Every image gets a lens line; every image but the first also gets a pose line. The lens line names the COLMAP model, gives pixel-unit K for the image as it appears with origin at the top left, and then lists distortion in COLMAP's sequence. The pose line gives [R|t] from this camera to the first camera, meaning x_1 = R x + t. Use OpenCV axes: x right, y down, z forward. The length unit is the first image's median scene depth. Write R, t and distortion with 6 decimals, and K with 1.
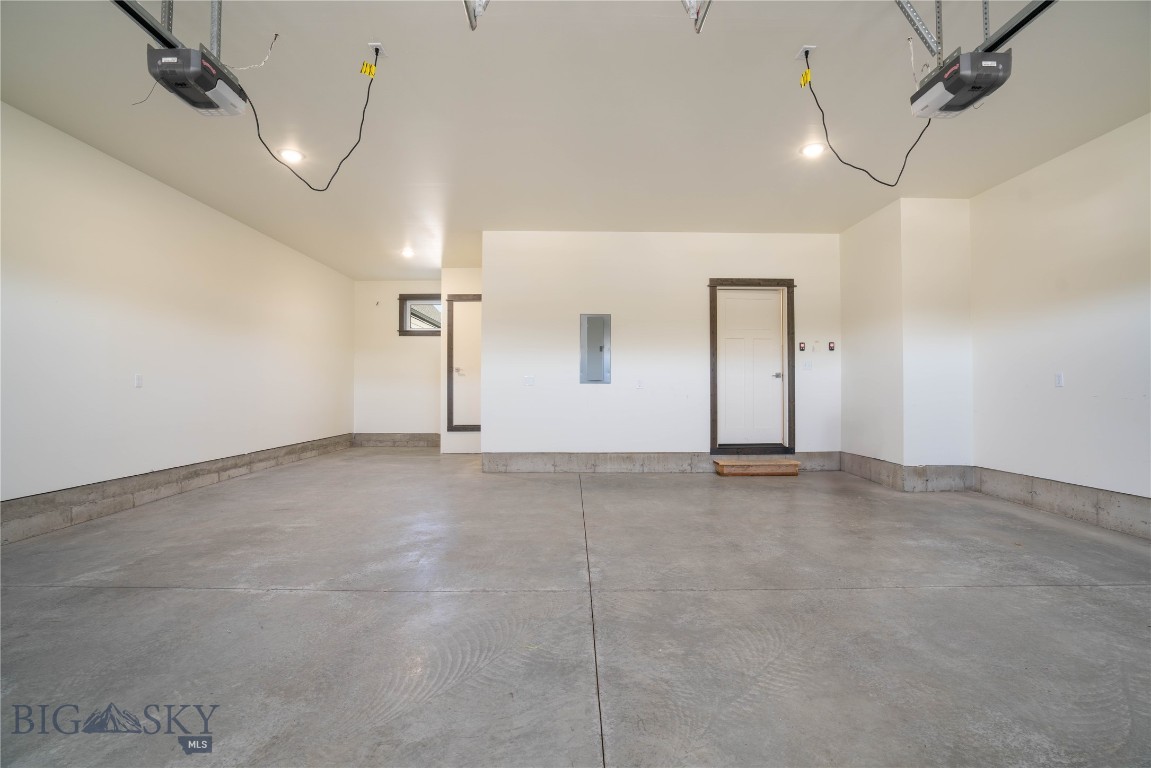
lens RADIAL K [[530.8, 0, 571.7], [0, 530.8, 387.4], [0, 0, 1]] dist [-0.047562, 0.013880]
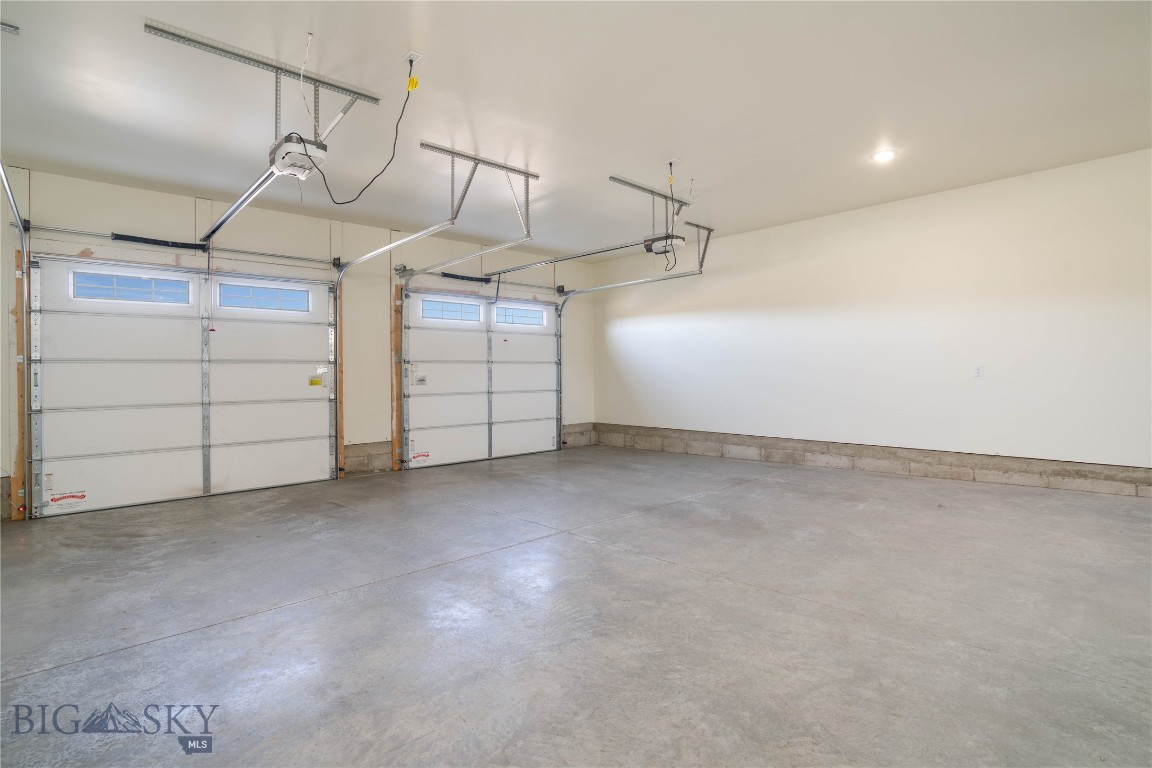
lens RADIAL K [[531.3, 0, 573.8], [0, 531.3, 379.8], [0, 0, 1]] dist [-0.047562, 0.013880]
pose [[-0.728932, 0.016658, -0.684384, 0.716476], [0.013446, 0.999859, 0.010015, -0.020411], [0.684455, -0.001902, -0.729053, 1.510119]]
